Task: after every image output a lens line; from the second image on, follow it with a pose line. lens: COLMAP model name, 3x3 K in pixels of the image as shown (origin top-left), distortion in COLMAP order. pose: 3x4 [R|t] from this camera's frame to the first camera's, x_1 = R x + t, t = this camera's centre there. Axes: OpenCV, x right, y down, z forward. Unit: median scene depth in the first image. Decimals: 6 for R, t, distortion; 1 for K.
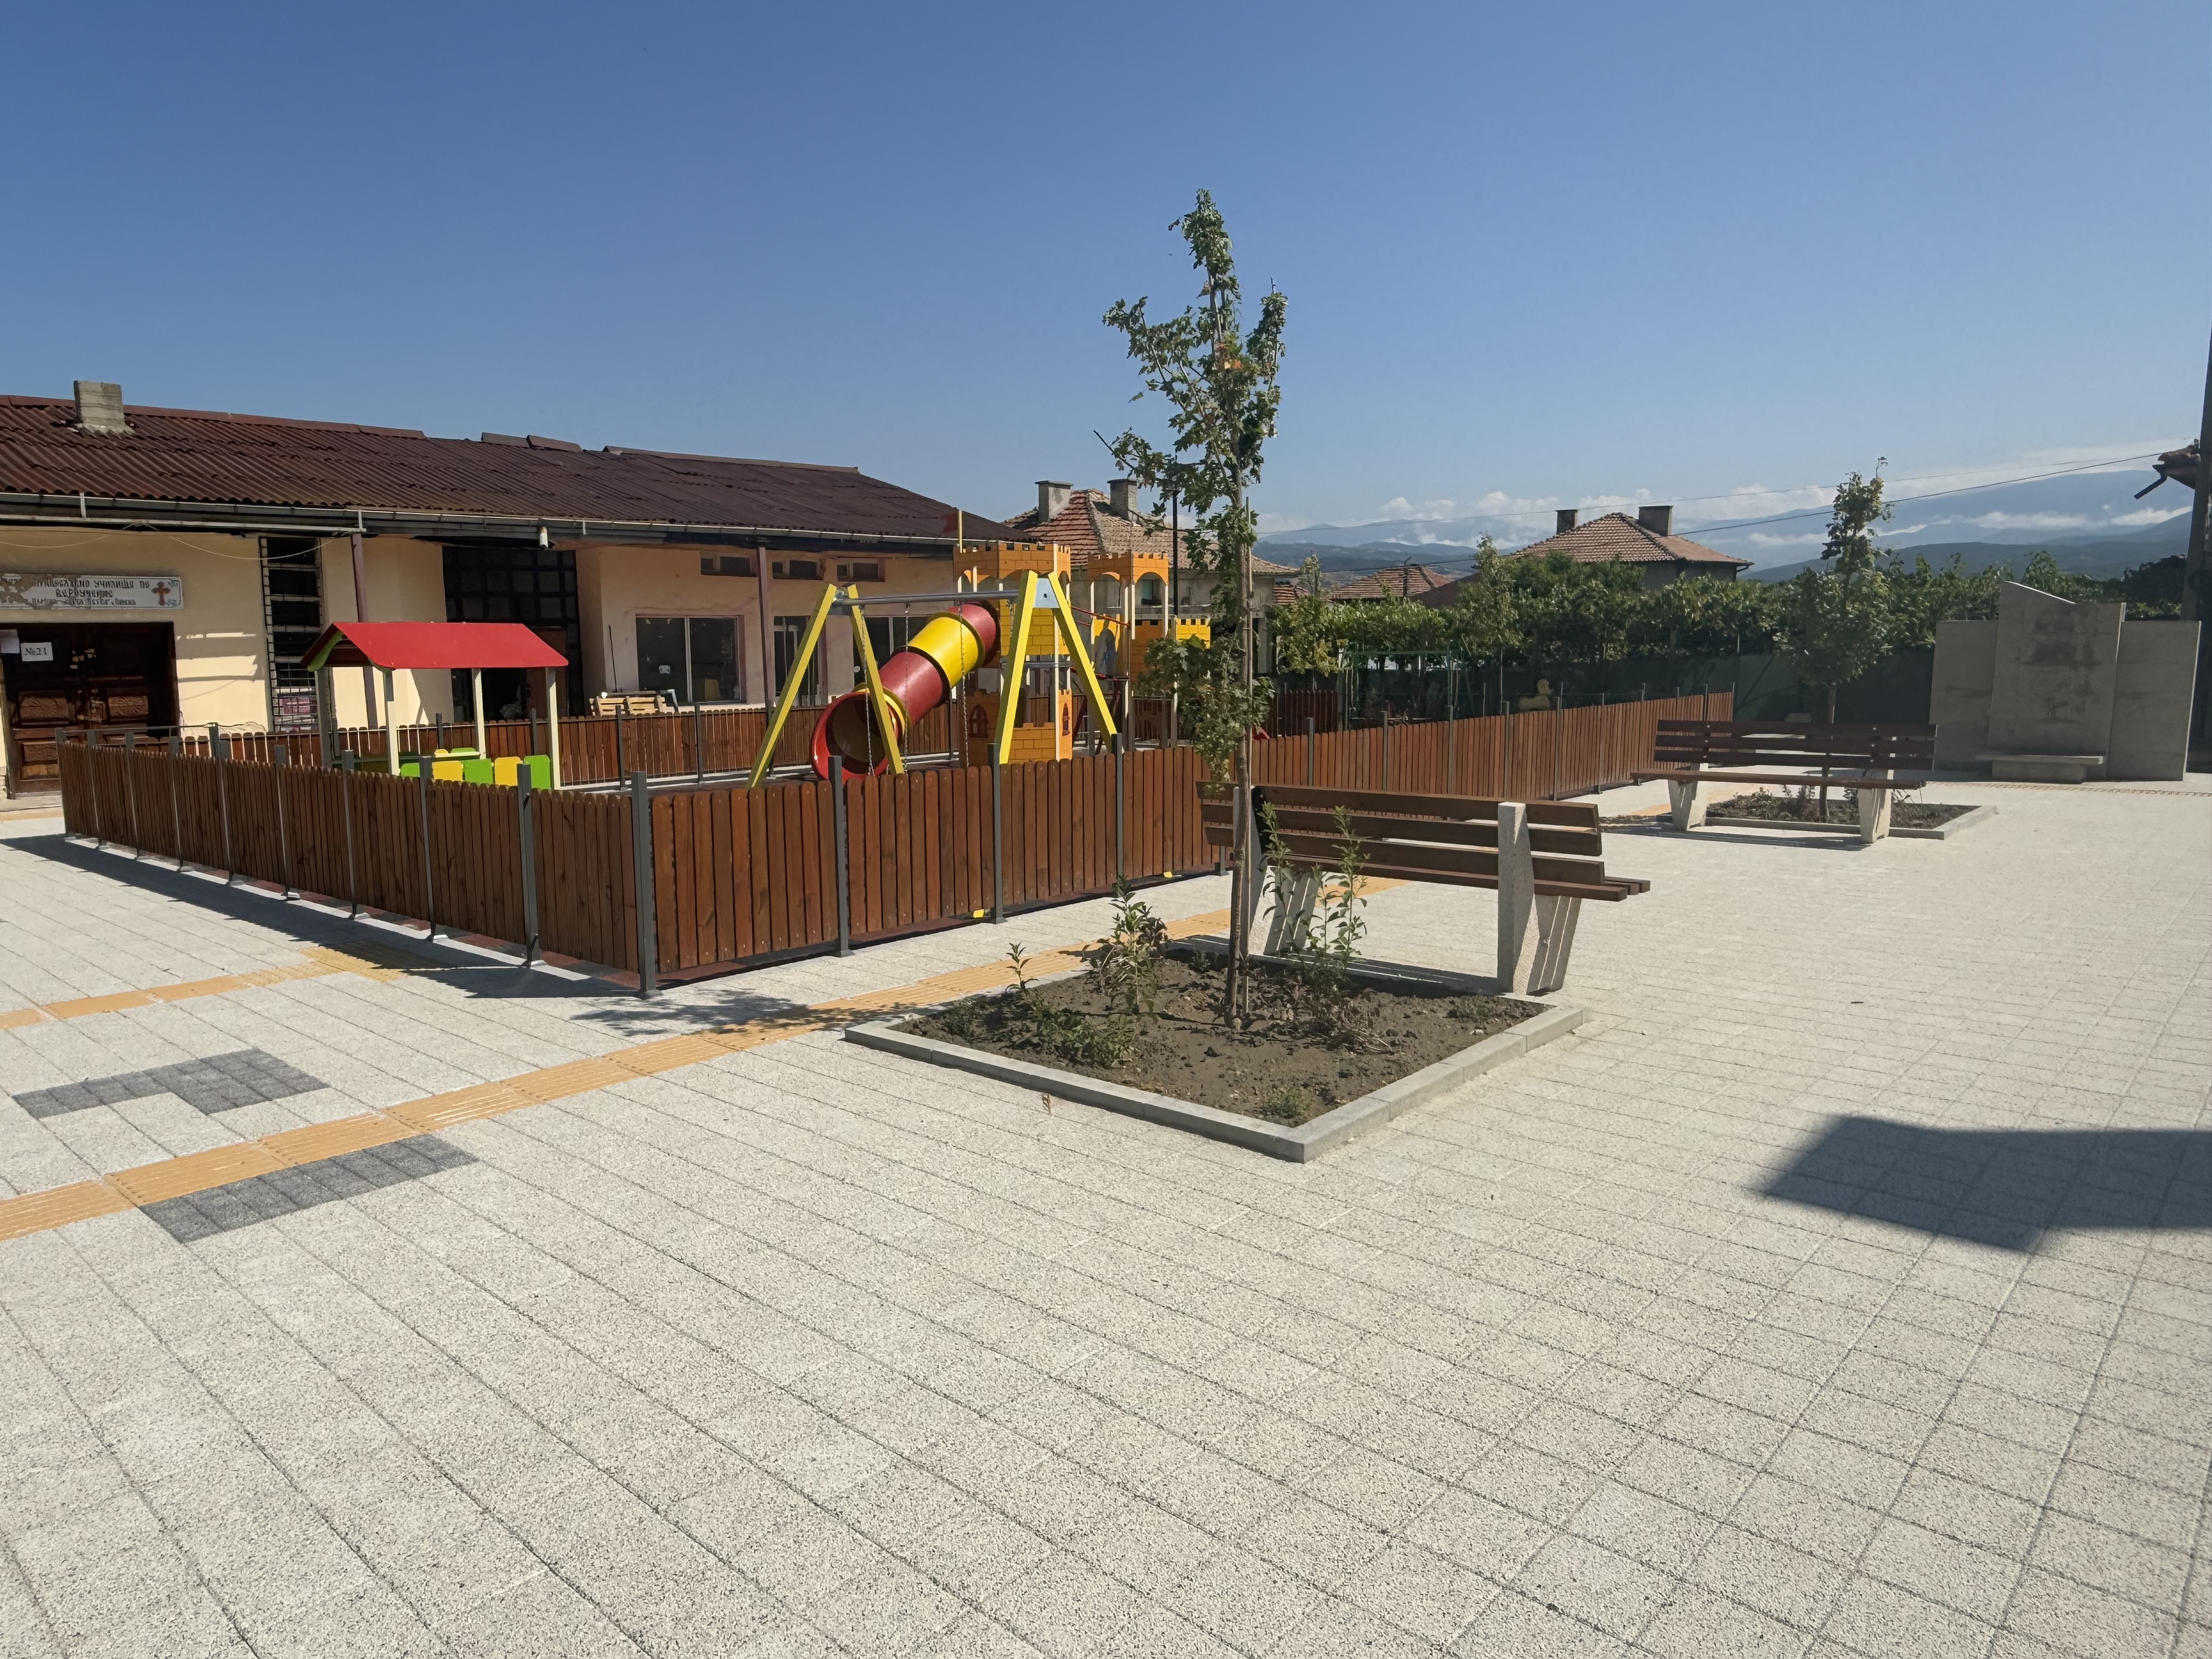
lens RADIAL K [[1423.1, 0, 1088.7], [0, 1423.1, 829.2], [0, 0, 1]] dist [0.006808, -0.001809]
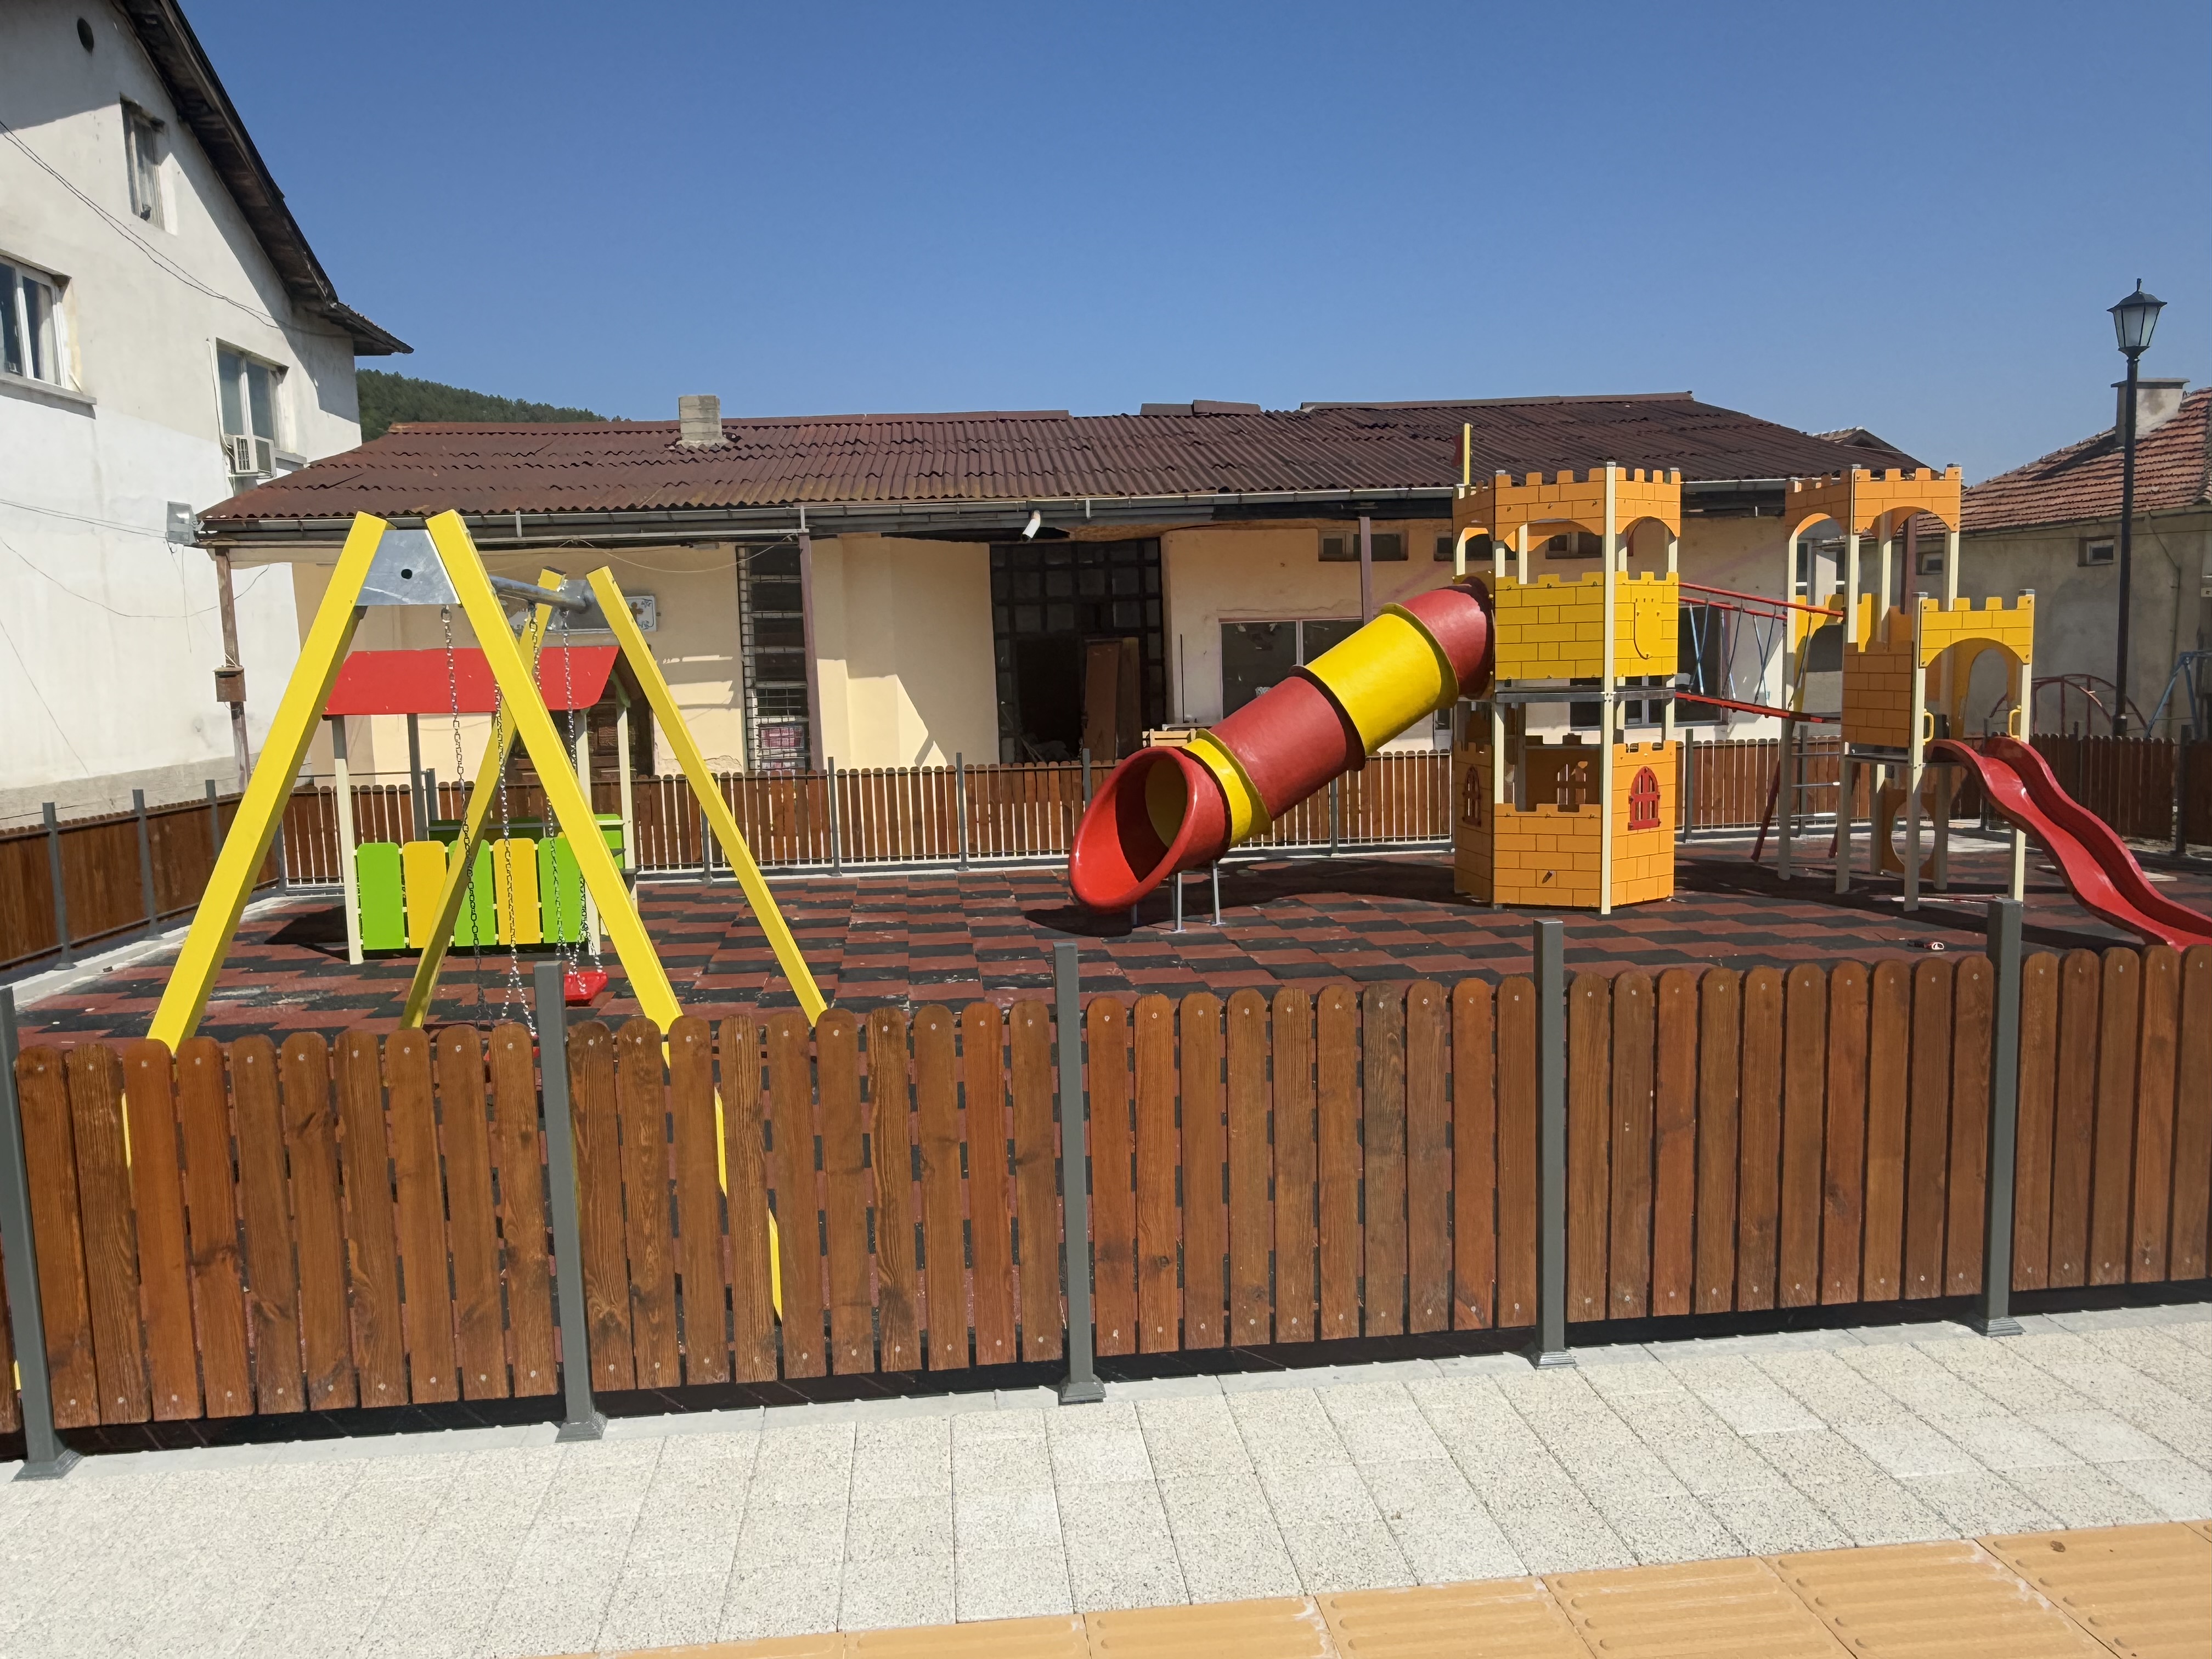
lens RADIAL K [[1547.1, 0, 1060.4], [0, 1547.1, 796.8], [0, 0, 1]] dist [0.038164, -0.036960]
pose [[0.738022, 0.049033, -0.672993, 0.208591], [-0.070024, 0.997537, -0.004112, -0.059432], [0.671133, 0.050161, 0.739638, 0.422588]]
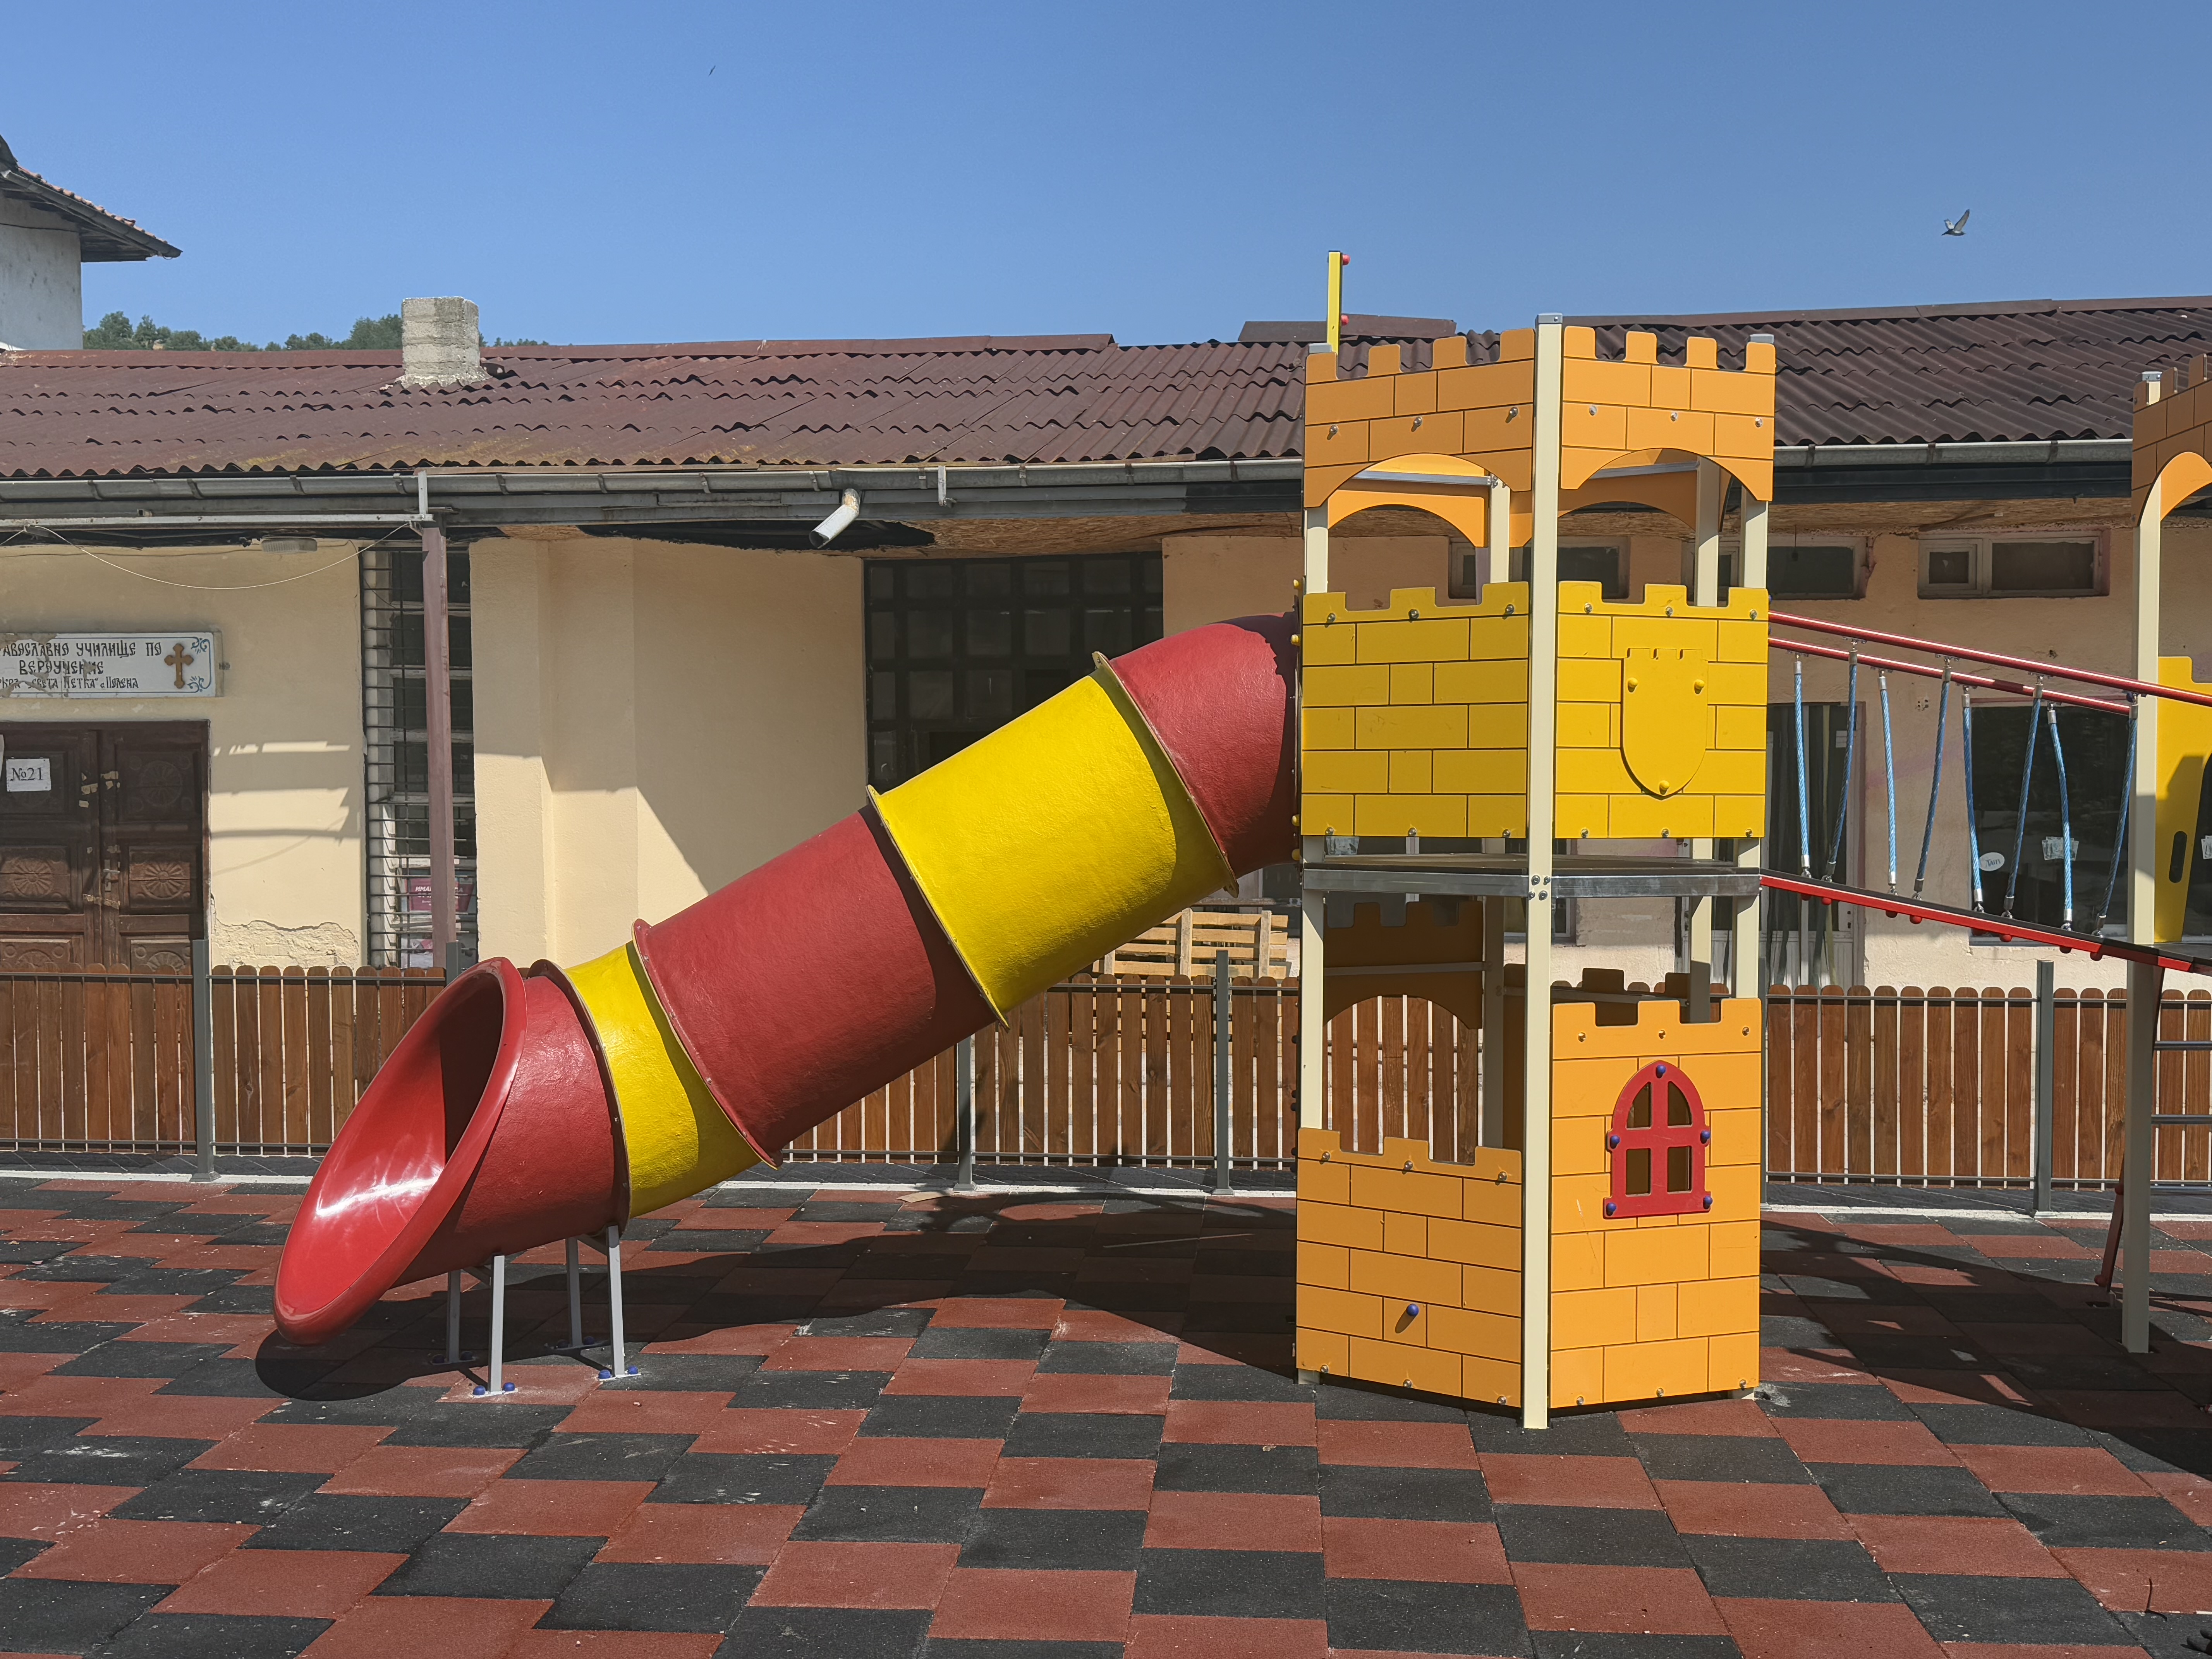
lens RADIAL K [[2329.4, 0, 1087.6], [0, 2329.4, 836.4], [0, 0, 1]] dist [0.106499, 0.000000]
pose [[0.597331, 0.030987, -0.801396, 0.210763], [-0.116923, 0.991942, -0.048795, -0.093979], [0.793426, 0.122848, 0.596140, 0.706698]]
